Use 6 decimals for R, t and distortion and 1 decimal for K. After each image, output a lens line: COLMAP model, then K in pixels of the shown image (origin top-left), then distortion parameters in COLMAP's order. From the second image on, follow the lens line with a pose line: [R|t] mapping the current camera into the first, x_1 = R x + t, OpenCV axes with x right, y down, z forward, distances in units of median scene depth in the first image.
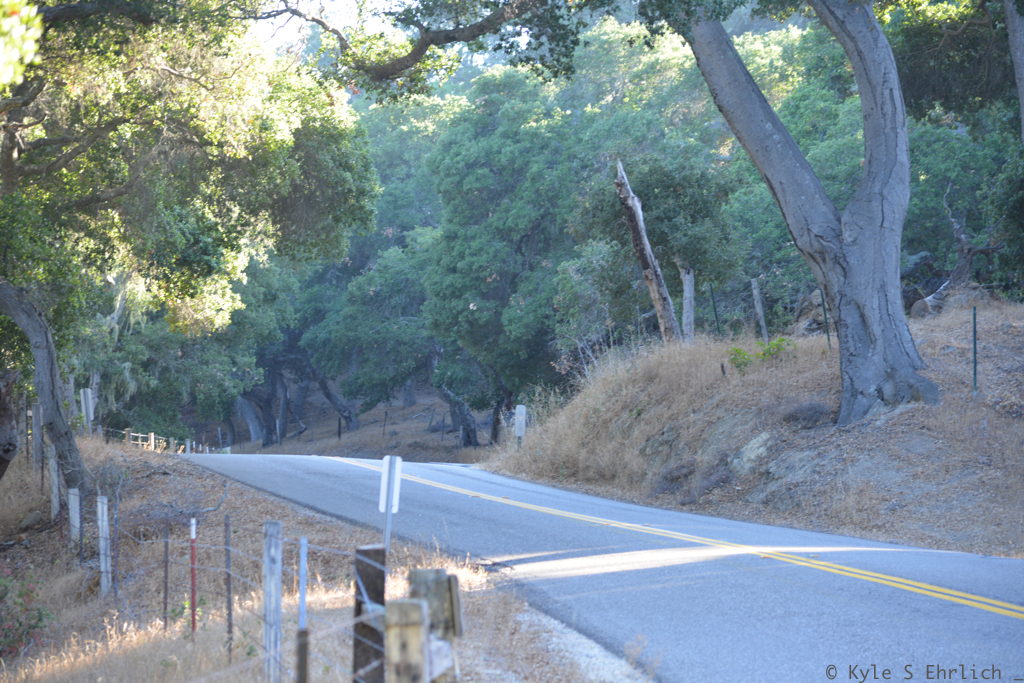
lens RADIAL K [[3463.1, 0, 512.0], [0, 3463.1, 341.5], [0, 0, 1]] dist [0.130988, 0.673828]
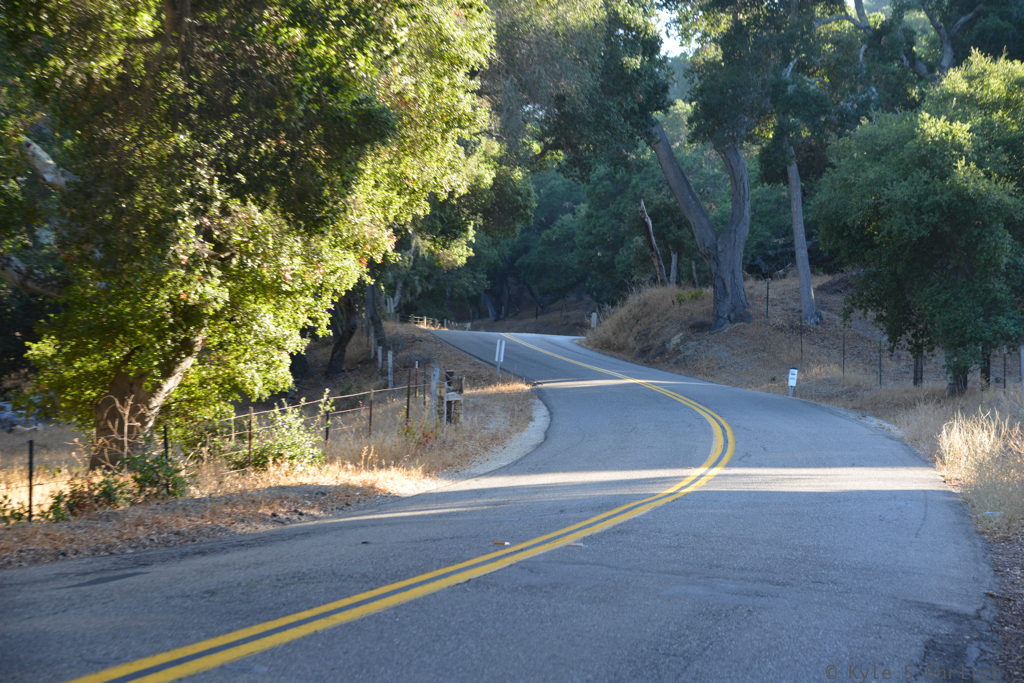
lens RADIAL K [[2238.0, 0, 511.4], [0, 2238.0, 372.1], [0, 0, 1]] dist [0.018592, 0.370090]
pose [[0.996673, 0.037563, -0.072326, 0.061876], [-0.033574, 0.997888, 0.055610, -0.023382], [0.074262, -0.052996, 0.995830, -0.430478]]
